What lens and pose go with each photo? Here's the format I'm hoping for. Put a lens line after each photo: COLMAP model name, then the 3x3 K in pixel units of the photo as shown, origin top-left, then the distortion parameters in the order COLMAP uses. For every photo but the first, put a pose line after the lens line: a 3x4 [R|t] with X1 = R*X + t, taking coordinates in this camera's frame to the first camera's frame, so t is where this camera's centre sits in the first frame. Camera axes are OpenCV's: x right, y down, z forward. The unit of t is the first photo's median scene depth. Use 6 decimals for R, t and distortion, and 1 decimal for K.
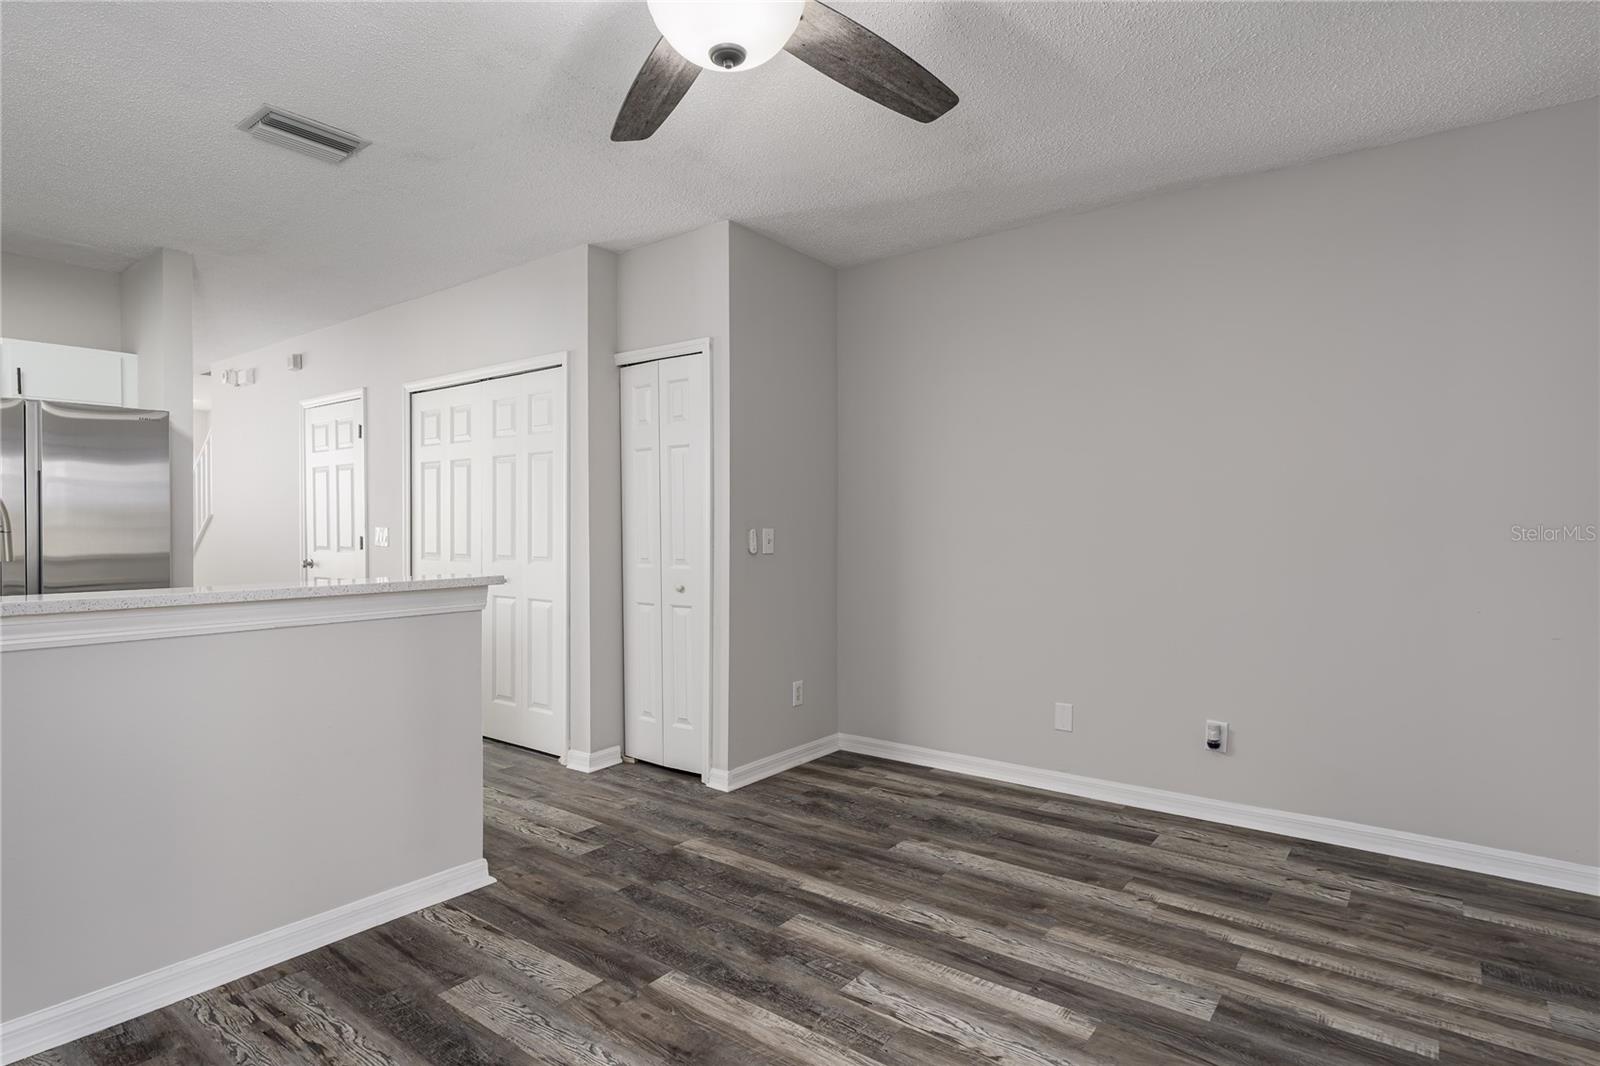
lens RADIAL K [[830.8, 0, 796.6], [0, 830.8, 536.7], [0, 0, 1]] dist [-0.000042, 0.000420]
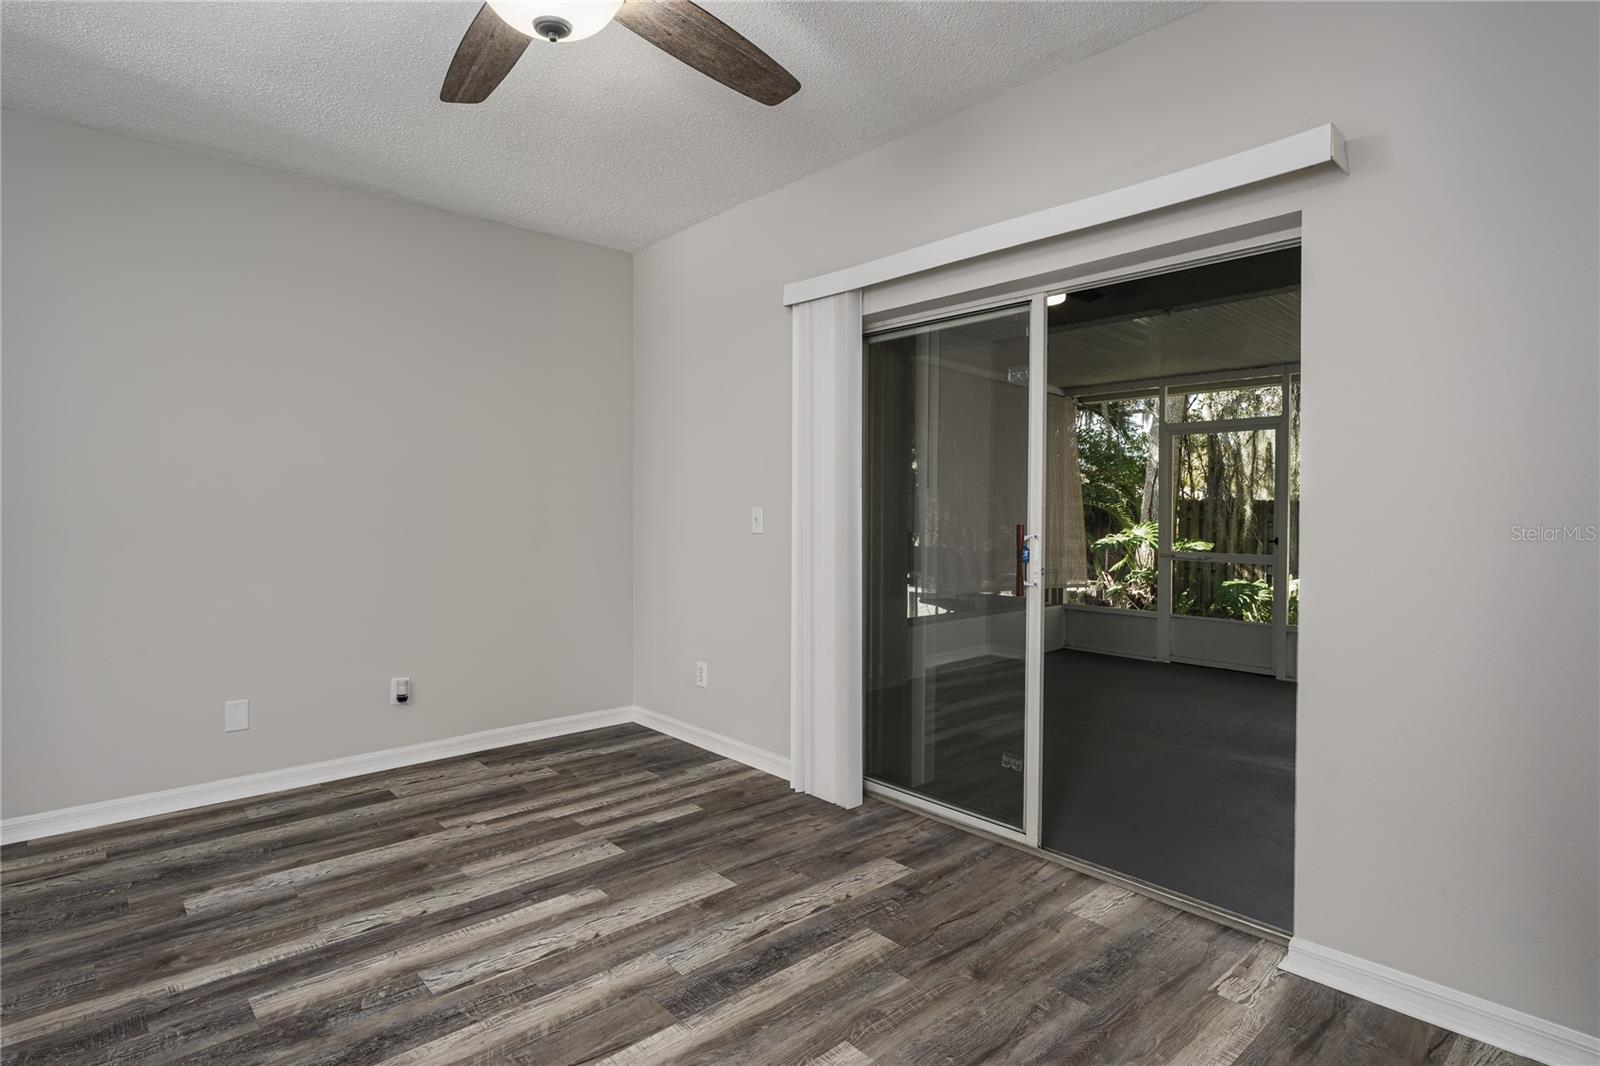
lens RADIAL K [[830.8, 0, 784.3], [0, 830.8, 531.8], [0, 0, 1]] dist [-0.000042, 0.000420]
pose [[0.199284, -0.027859, 0.979546, -0.621157], [0.009093, 0.999605, 0.026580, -0.003148], [-0.979900, 0.003610, 0.199459, 0.329135]]
